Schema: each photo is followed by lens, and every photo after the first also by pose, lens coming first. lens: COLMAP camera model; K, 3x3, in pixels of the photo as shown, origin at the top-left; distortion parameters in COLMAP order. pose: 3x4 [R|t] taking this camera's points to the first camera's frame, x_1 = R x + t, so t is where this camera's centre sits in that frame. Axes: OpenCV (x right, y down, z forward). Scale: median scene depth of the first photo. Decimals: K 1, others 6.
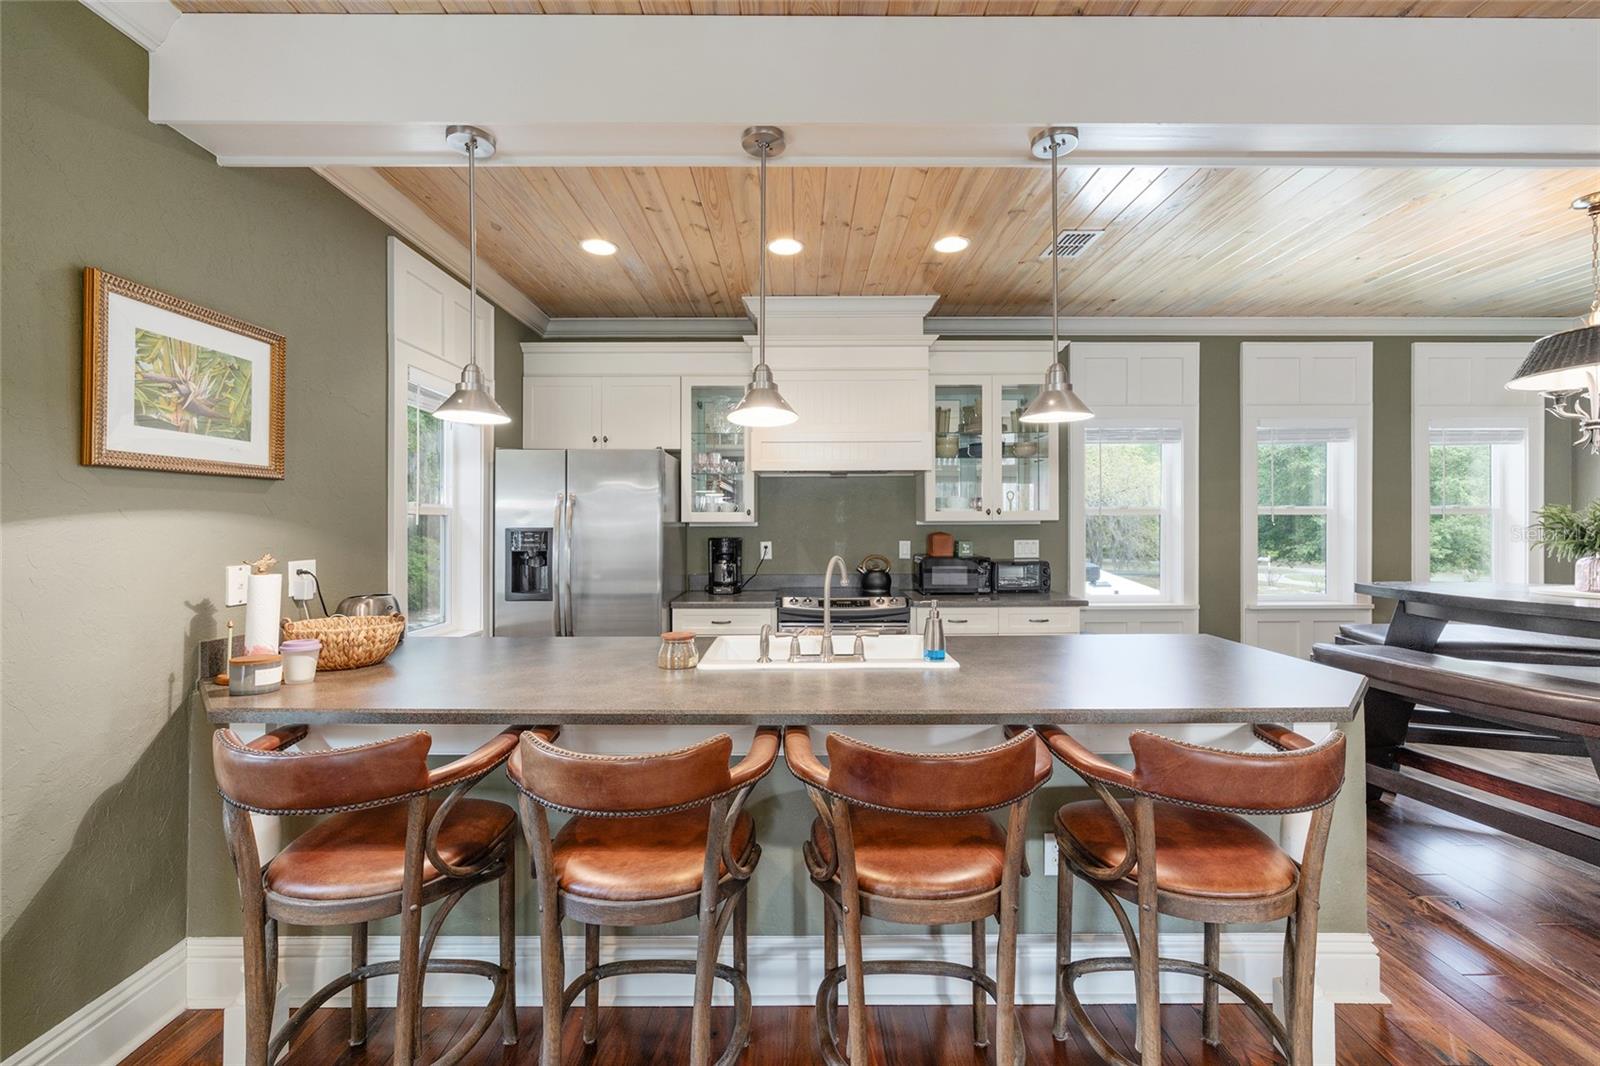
lens RADIAL K [[652.0, 0, 800.0], [0, 652.0, 533.0], [0, 0, 1]] dist [-0.001755, 0.000112]
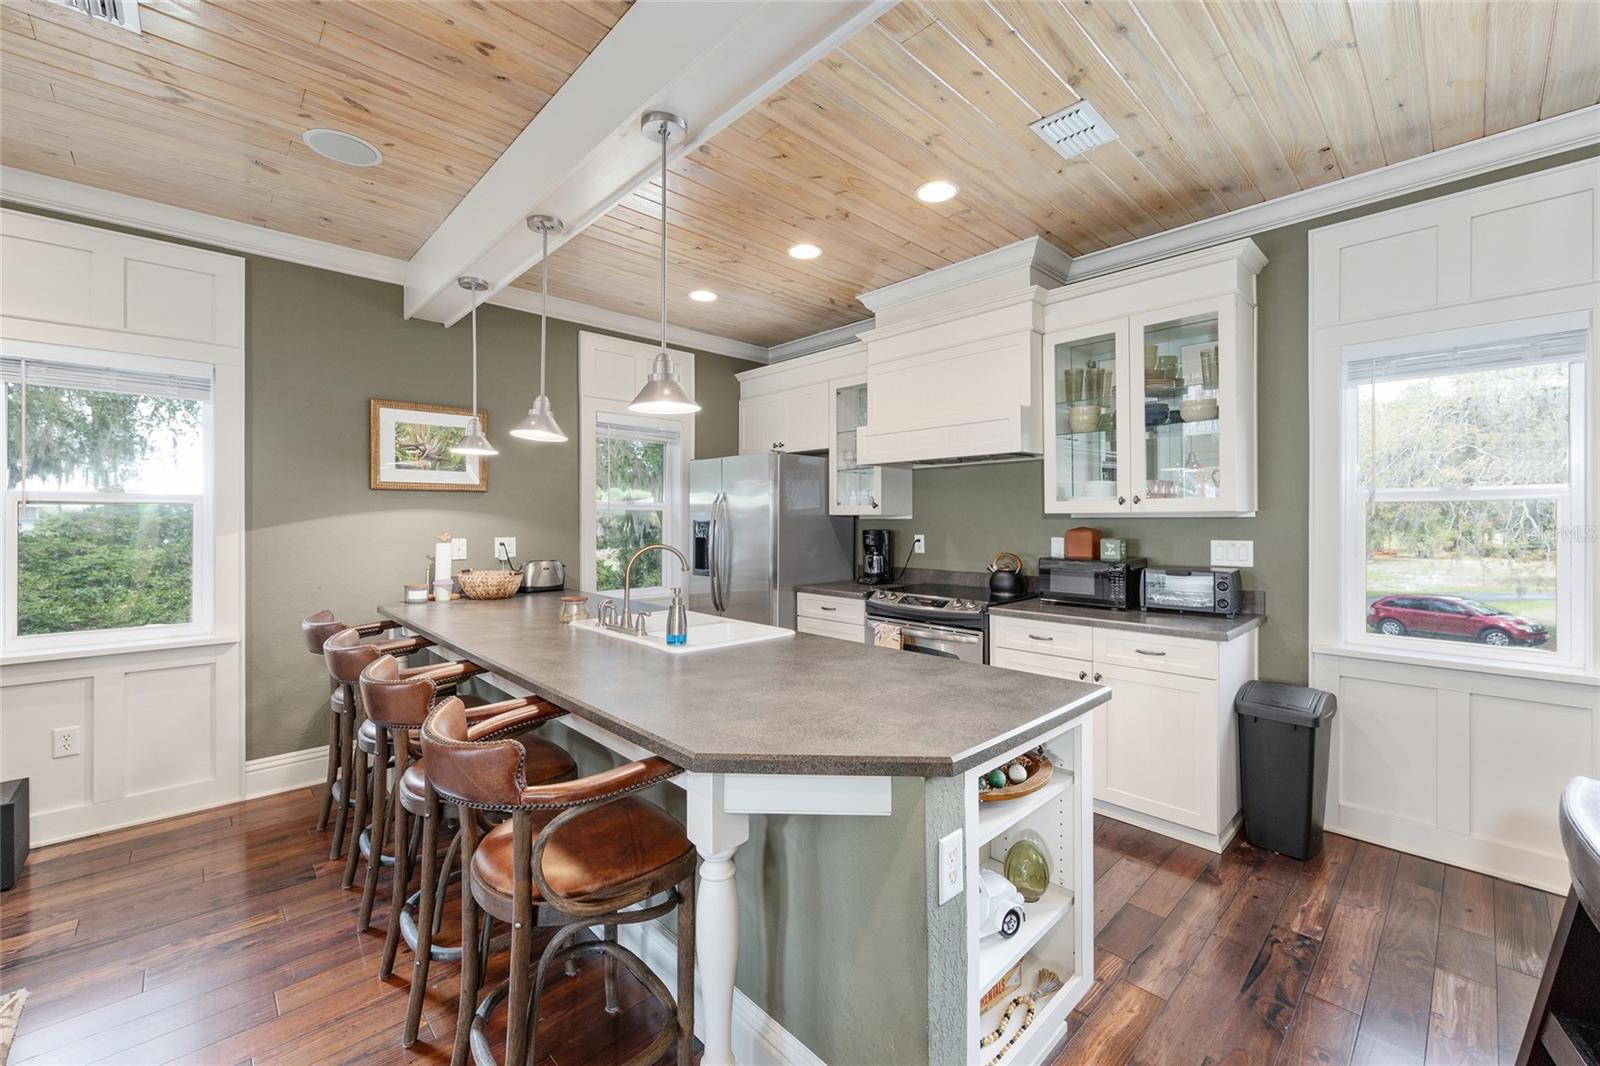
lens RADIAL K [[642.6, 0, 794.8], [0, 642.6, 522.7], [0, 0, 1]] dist [0.000513, 0.000281]
pose [[0.685384, 0.007894, -0.728139, 0.588130], [-0.010077, 0.999948, 0.001355, -0.004157], [0.728112, 0.006408, 0.685428, 0.231431]]
